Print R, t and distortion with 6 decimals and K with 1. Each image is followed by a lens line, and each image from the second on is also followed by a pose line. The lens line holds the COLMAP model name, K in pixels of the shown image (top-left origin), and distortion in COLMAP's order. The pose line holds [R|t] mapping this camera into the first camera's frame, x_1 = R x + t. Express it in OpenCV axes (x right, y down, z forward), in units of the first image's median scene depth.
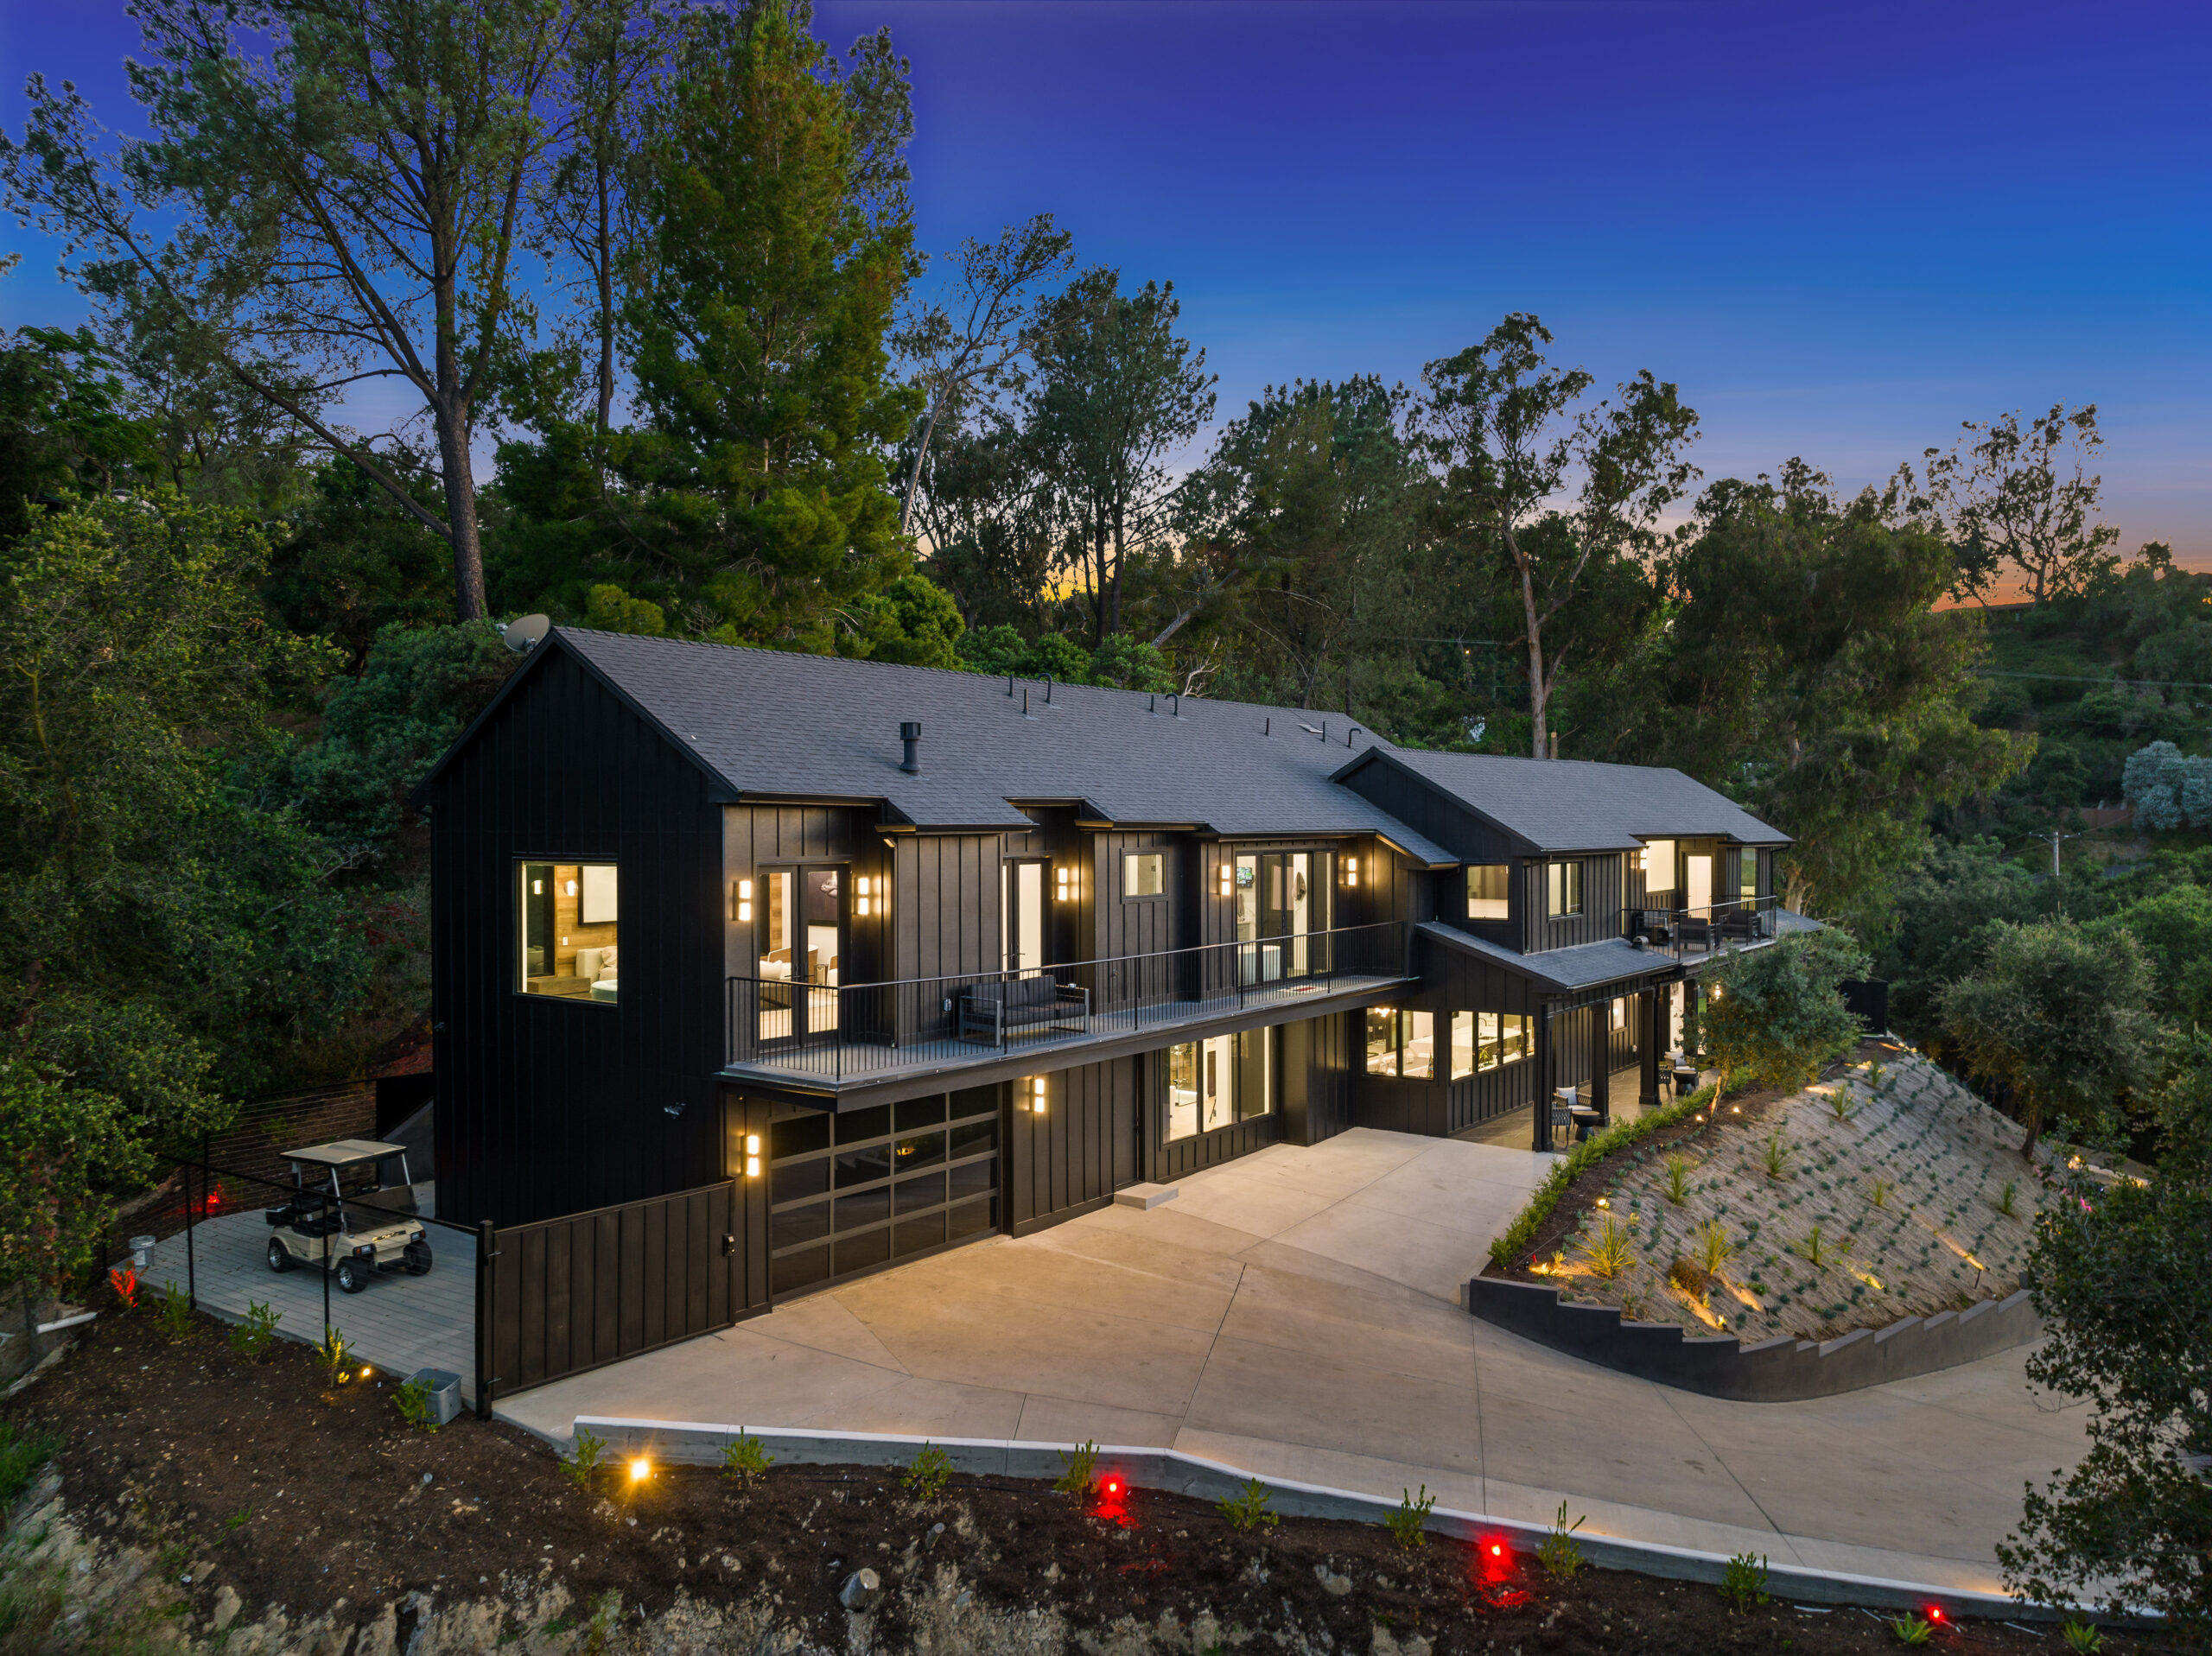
lens RADIAL K [[1555.0, 0, 1104.8], [0, 1555.0, 824.4], [0, 0, 1]] dist [-0.036915, 0.003178]
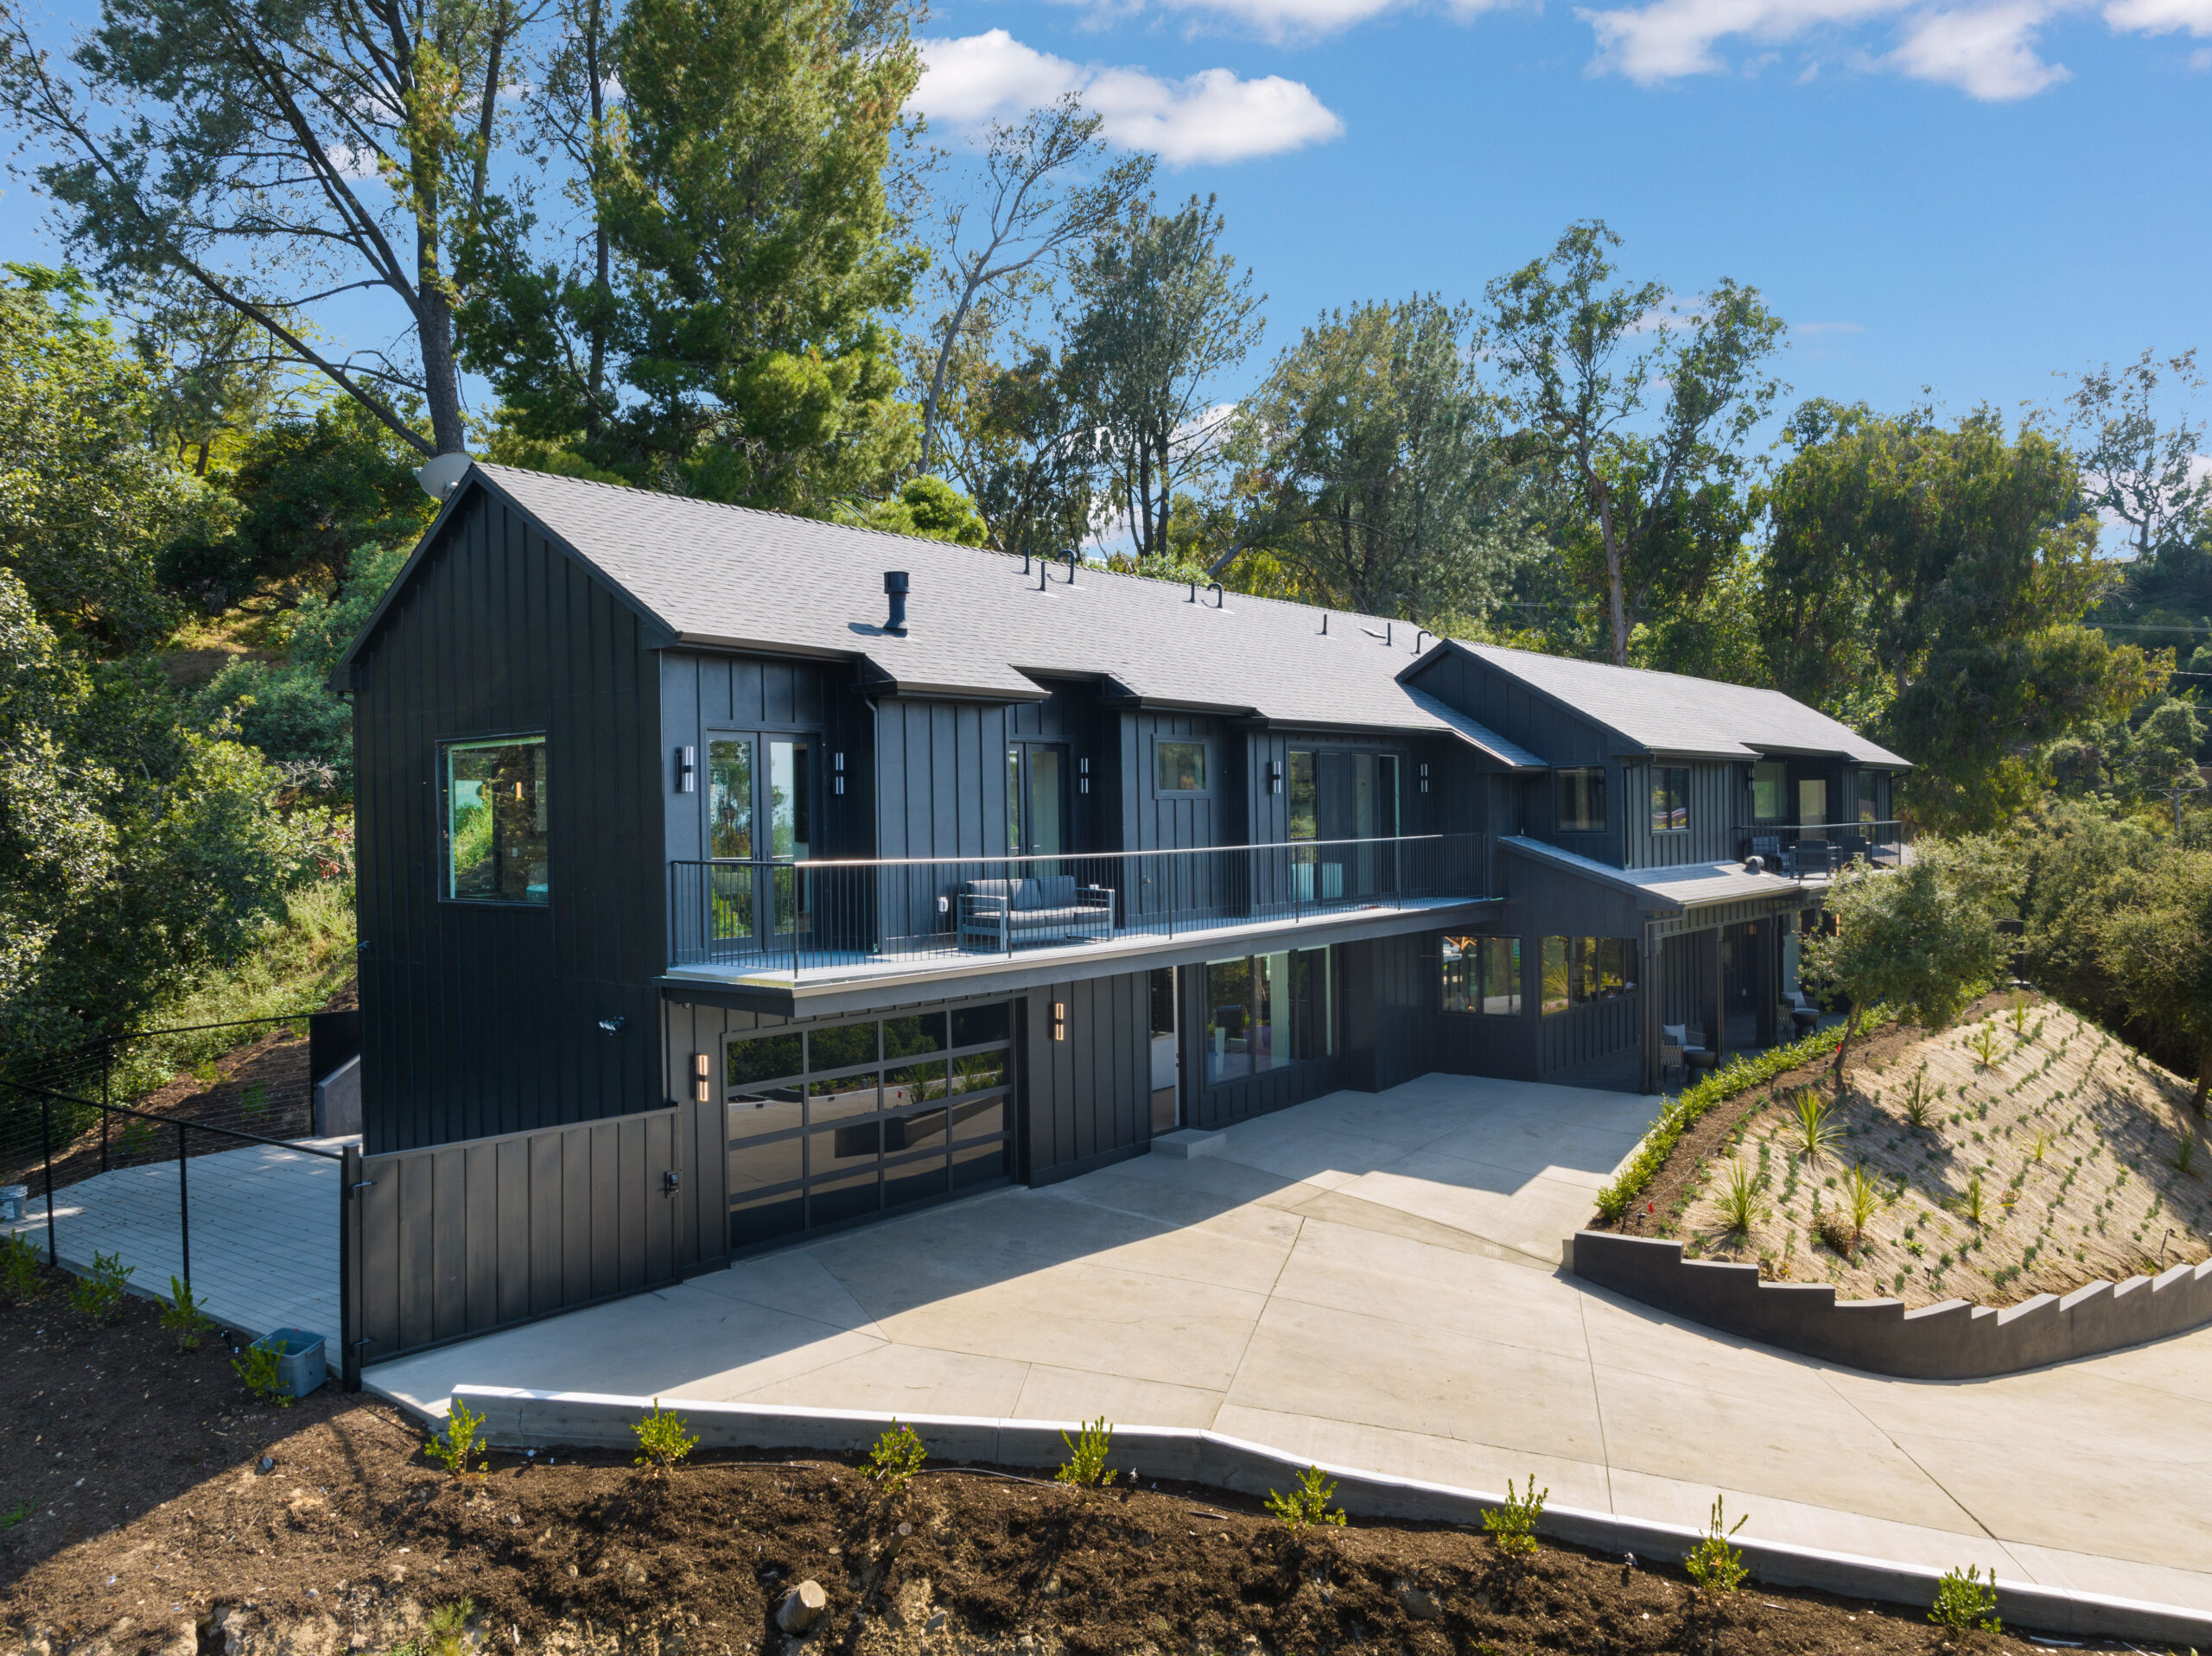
lens RADIAL K [[1579.0, 0, 1108.0], [0, 1579.0, 814.4], [0, 0, 1]] dist [-0.035976, 0.007906]
pose [[0.999320, -0.012234, -0.034779, 0.014803], [0.012184, 0.999924, -0.001658, 0.057248], [0.034797, 0.001233, 0.999394, 0.124034]]
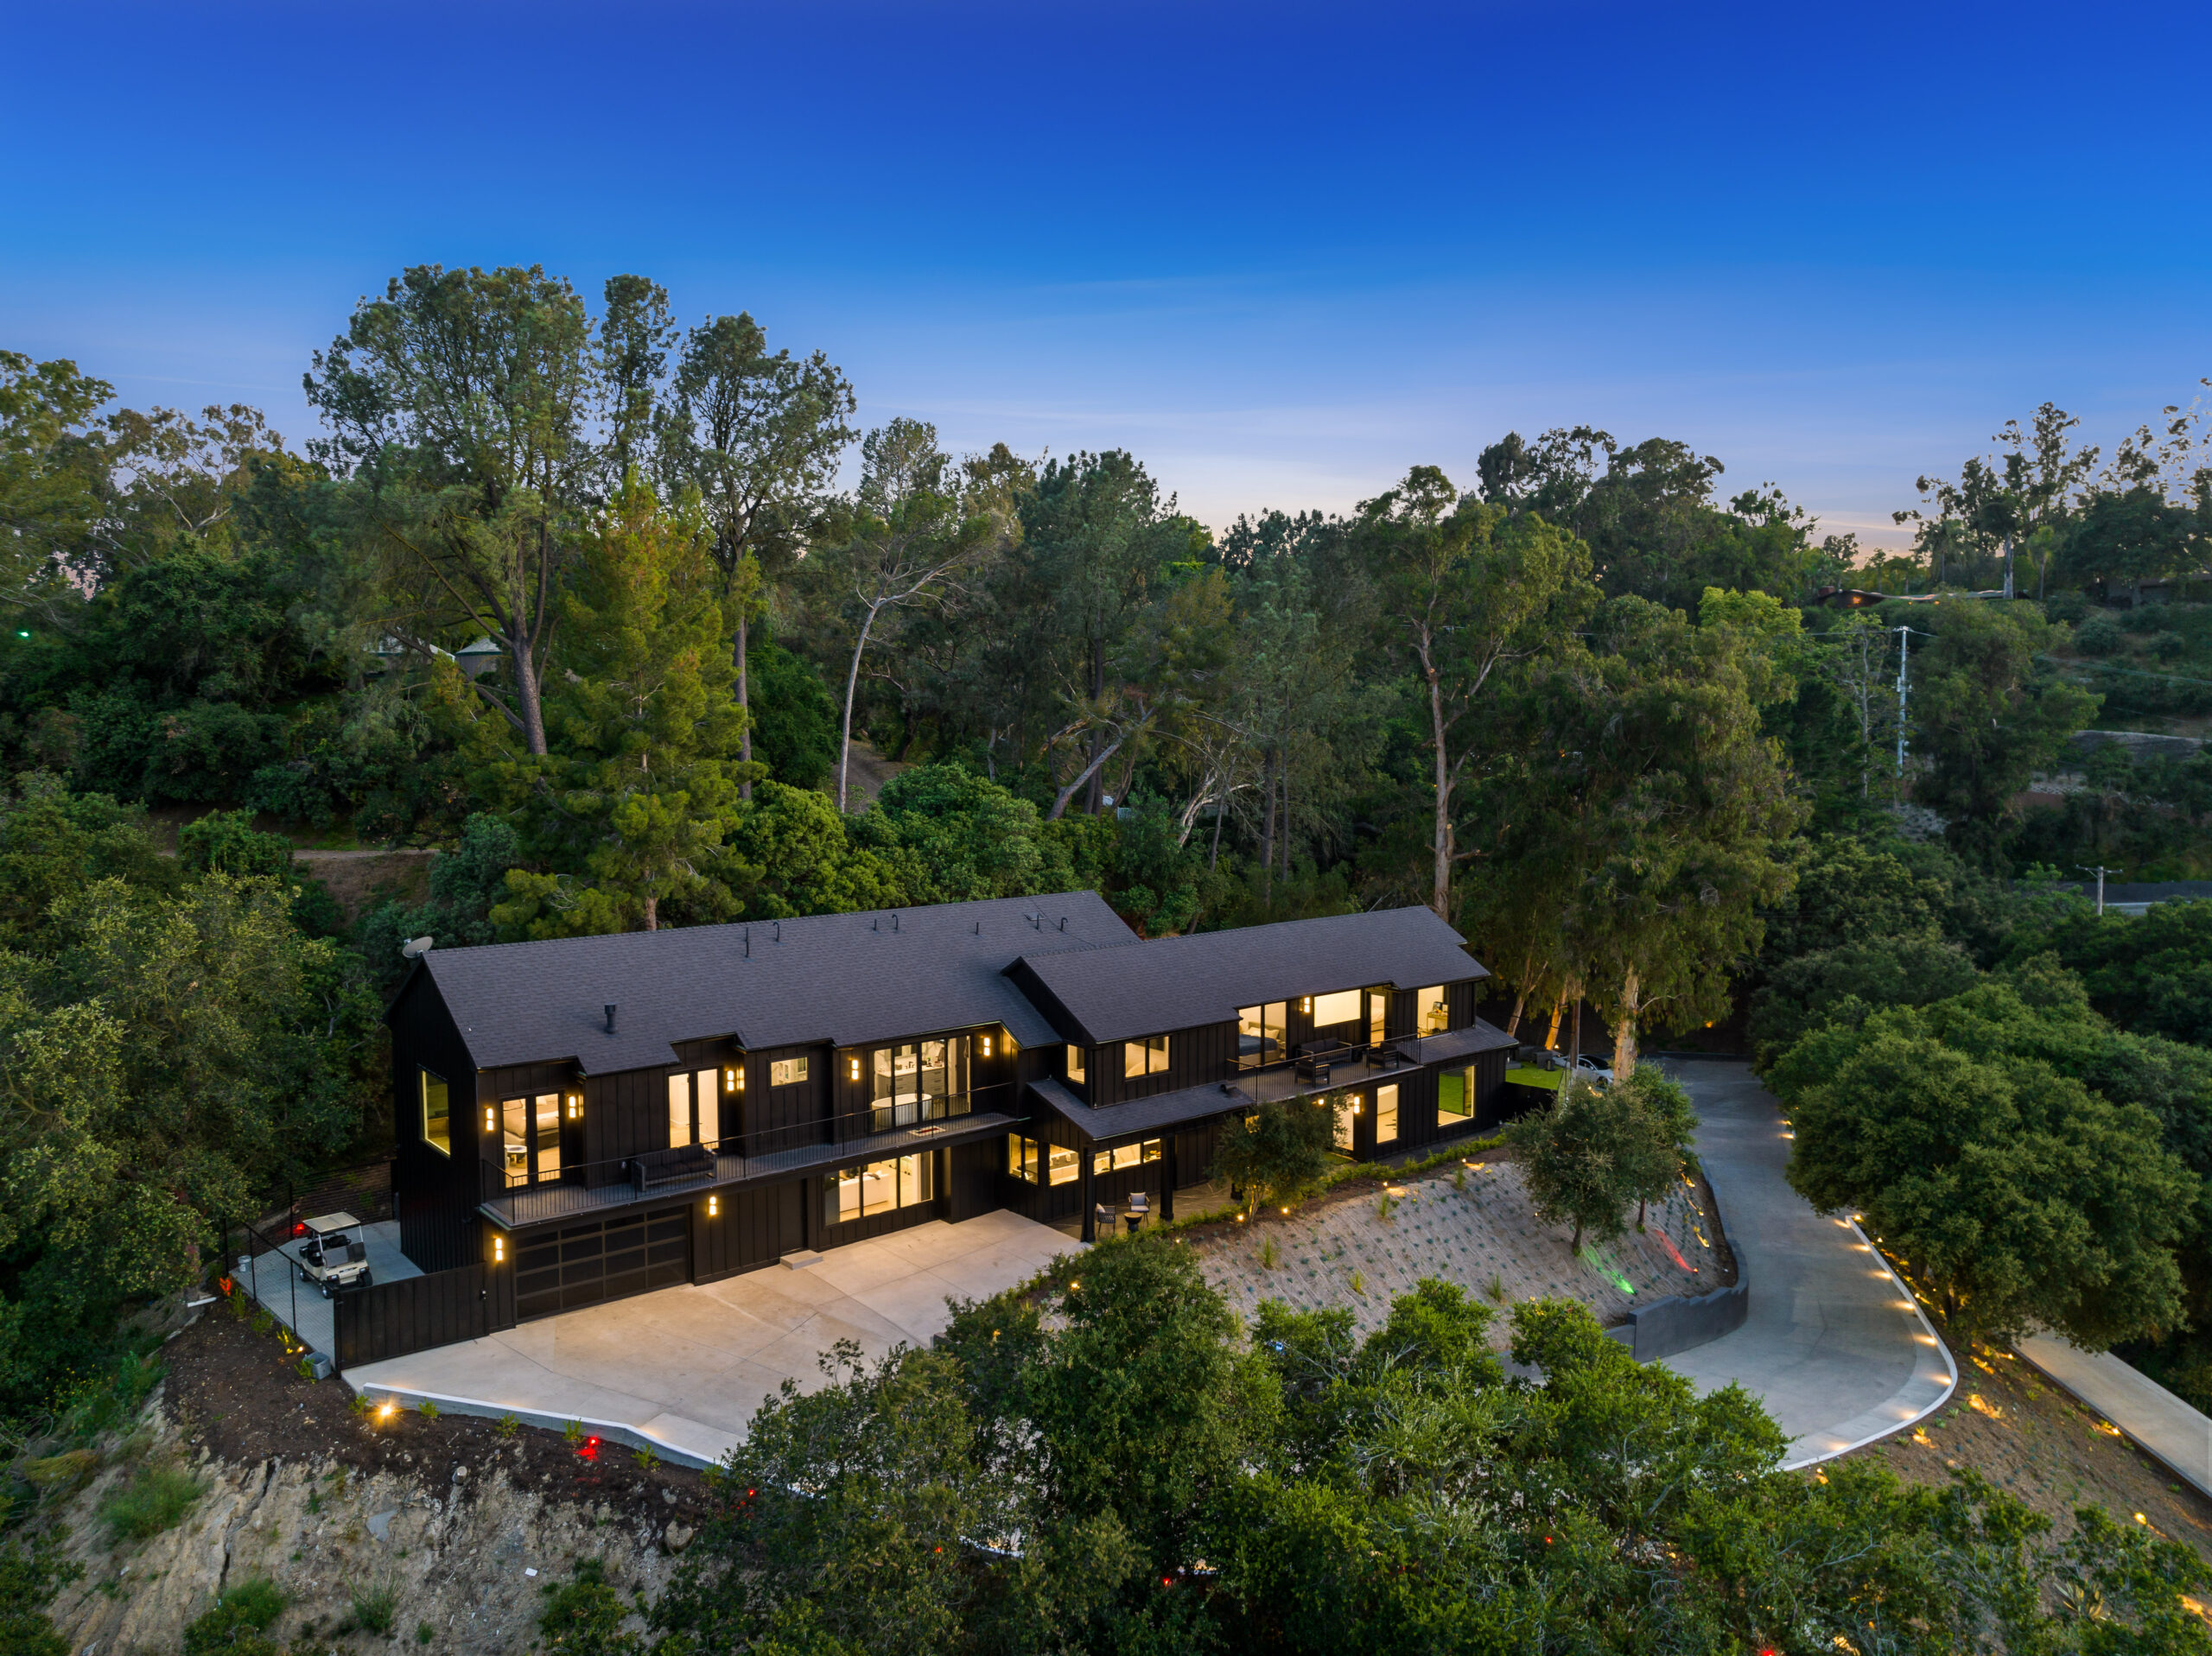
lens RADIAL K [[1555.0, 0, 1104.8], [0, 1555.0, 824.4], [0, 0, 1]] dist [-0.036915, 0.003178]
pose [[0.978230, 0.017185, -0.206813, 0.664898], [-0.003490, 0.997787, 0.066406, -0.328650], [0.207496, -0.064238, 0.976124, -0.504823]]
